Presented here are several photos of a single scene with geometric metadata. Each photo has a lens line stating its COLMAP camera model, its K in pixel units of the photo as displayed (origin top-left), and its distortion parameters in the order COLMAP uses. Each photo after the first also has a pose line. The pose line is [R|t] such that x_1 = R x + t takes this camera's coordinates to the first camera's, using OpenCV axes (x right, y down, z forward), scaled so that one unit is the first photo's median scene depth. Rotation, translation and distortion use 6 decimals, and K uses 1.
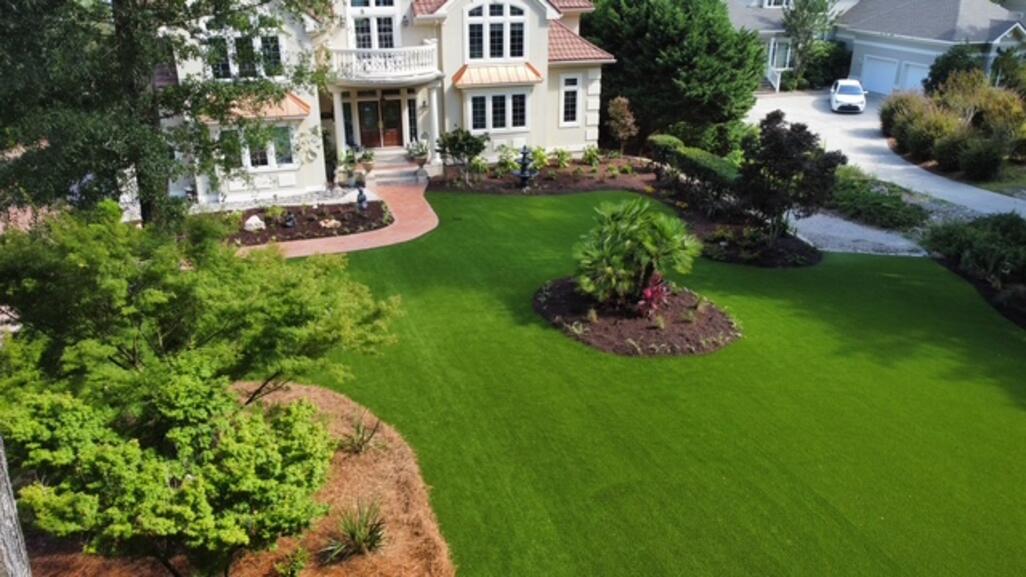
lens RADIAL K [[773.4, 0, 513.0], [0, 773.4, 288.5], [0, 0, 1]] dist [-0.003611, -0.003125]
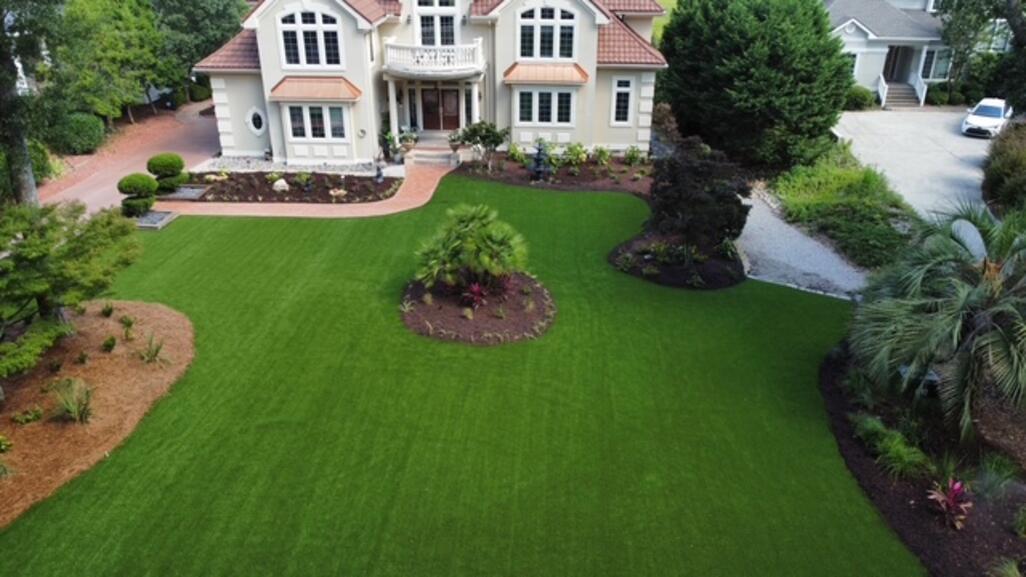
lens RADIAL K [[773.4, 0, 513.0], [0, 773.4, 288.5], [0, 0, 1]] dist [-0.003611, -0.003125]
pose [[0.933651, 0.160300, -0.320312, 0.334525], [-0.147242, 0.986979, 0.064750, -0.042463], [0.326520, -0.013290, 0.945097, -0.042079]]
